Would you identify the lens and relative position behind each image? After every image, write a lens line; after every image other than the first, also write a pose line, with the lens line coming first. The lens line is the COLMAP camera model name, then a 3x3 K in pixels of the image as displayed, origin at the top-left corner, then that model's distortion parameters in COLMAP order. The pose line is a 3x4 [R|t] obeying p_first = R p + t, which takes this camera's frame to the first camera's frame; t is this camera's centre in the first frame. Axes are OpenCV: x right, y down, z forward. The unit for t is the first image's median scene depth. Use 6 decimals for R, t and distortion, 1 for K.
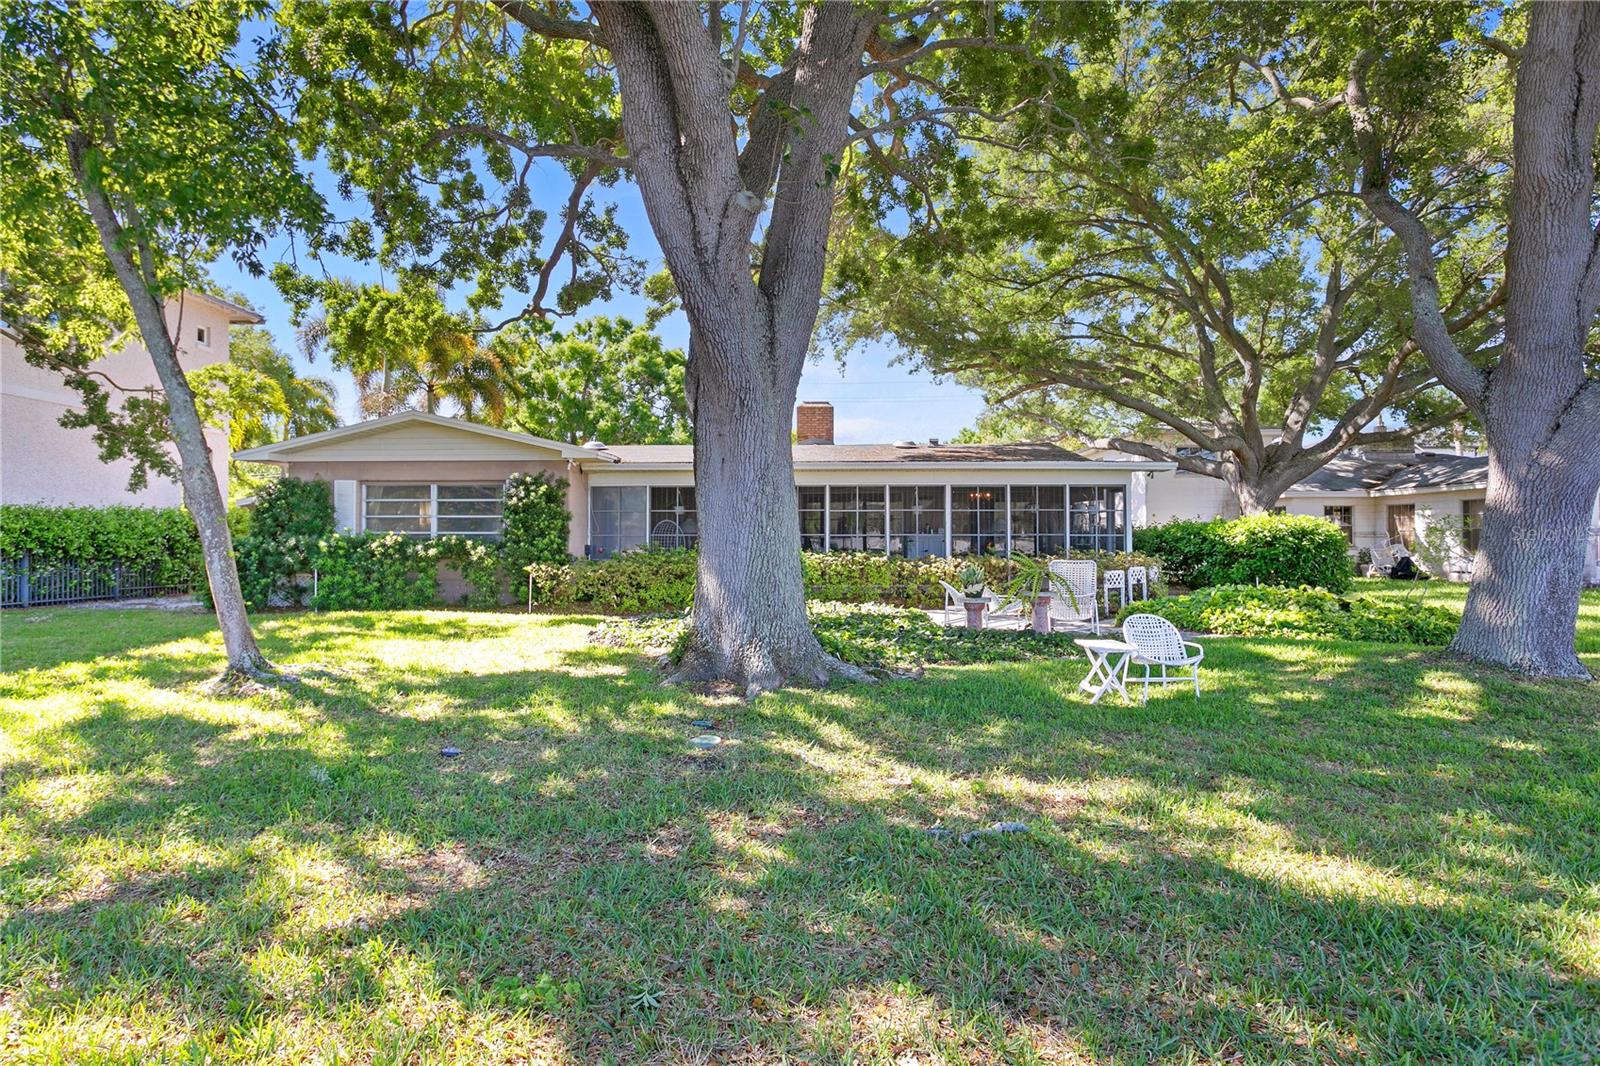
lens RADIAL K [[949.7, 0, 799.1], [0, 949.7, 529.9], [0, 0, 1]] dist [0.023558, 0.000457]
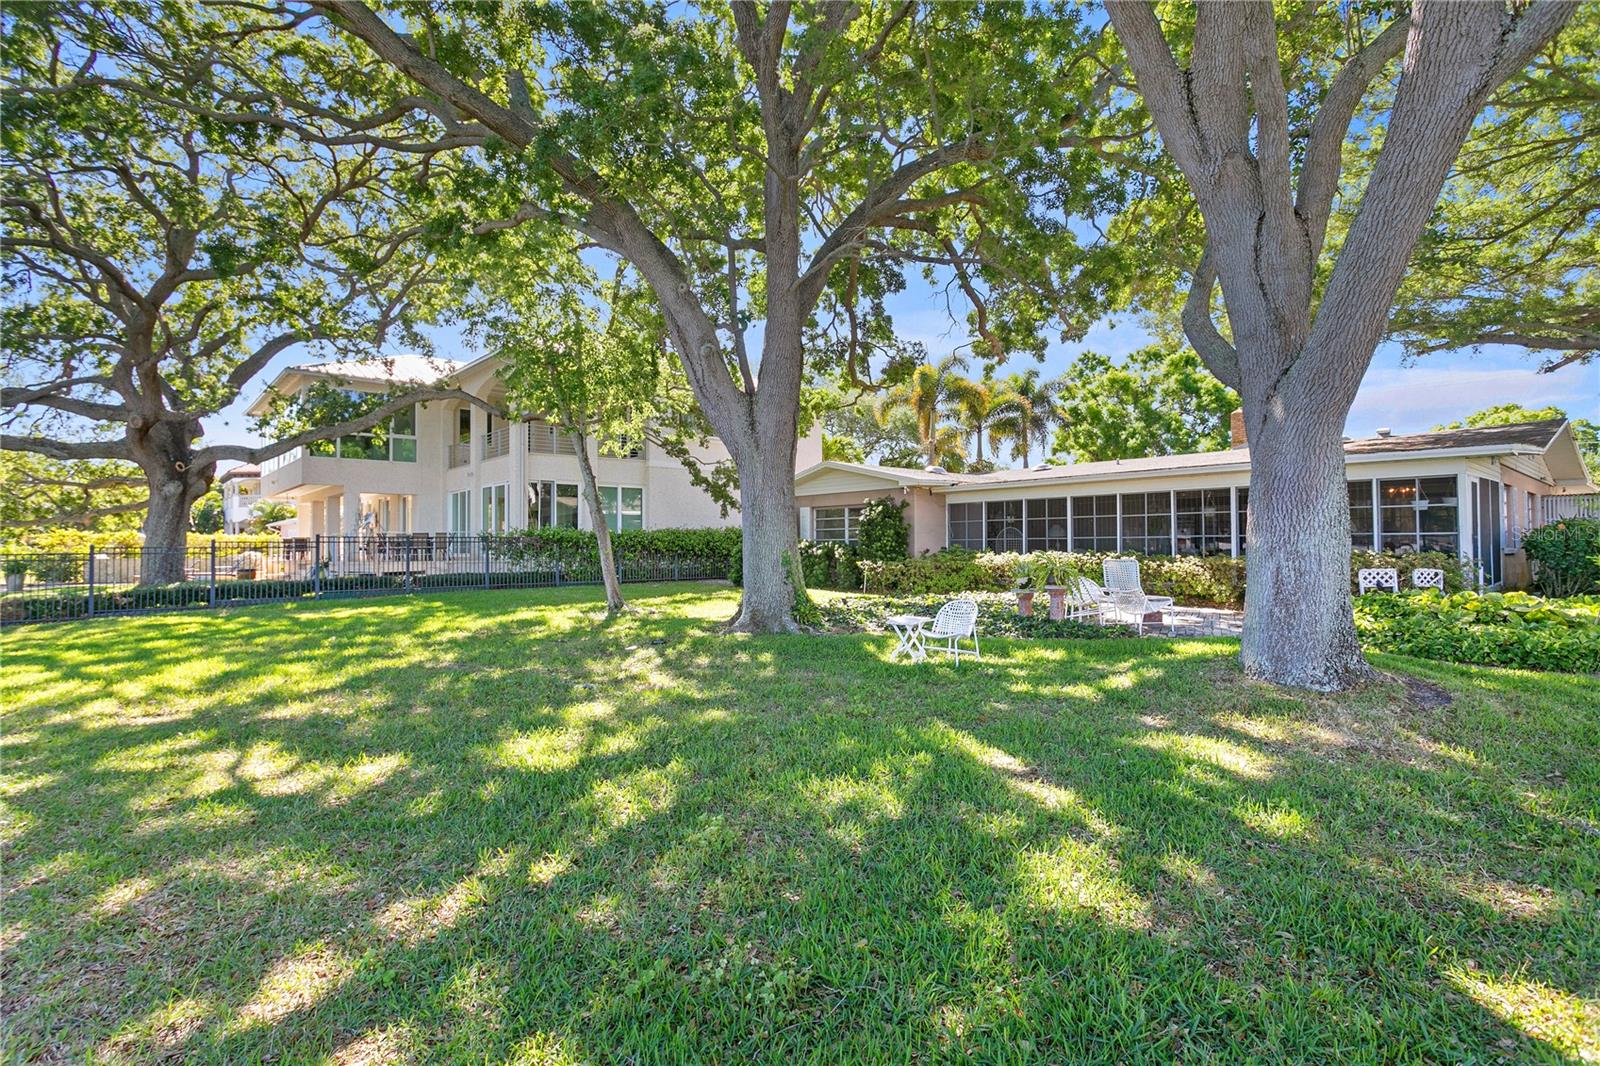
lens RADIAL K [[818.0, 0, 795.3], [0, 818.0, 536.6], [0, 0, 1]] dist [0.003761, 0.004302]
pose [[0.679082, -0.013586, -0.733937, 0.517217], [0.017195, 0.999849, -0.002599, 0.000417], [0.733861, -0.010855, 0.679213, 0.050770]]
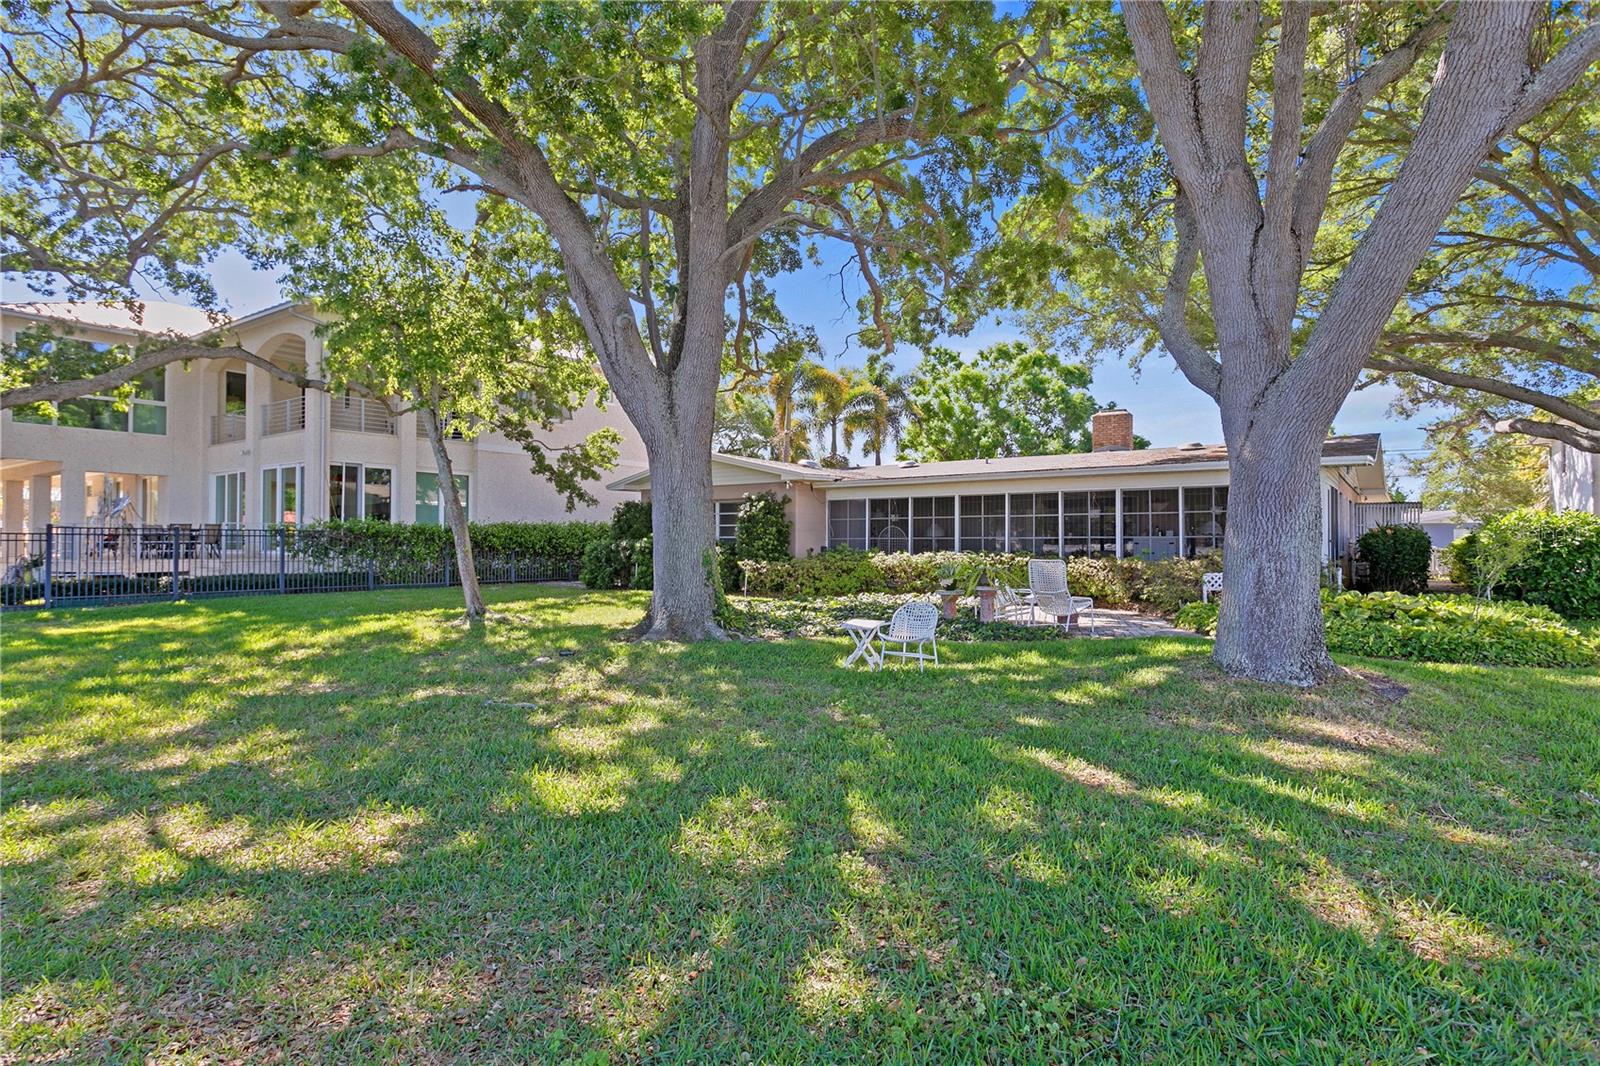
lens RADIAL K [[891.1, 0, 803.3], [0, 891.1, 539.2], [0, 0, 1]] dist [0.018192, -0.001559]
pose [[0.828928, -0.002905, -0.559347, 0.445917], [0.007386, 0.999956, 0.005751, -0.000743], [0.559306, -0.008898, 0.828913, -0.009733]]
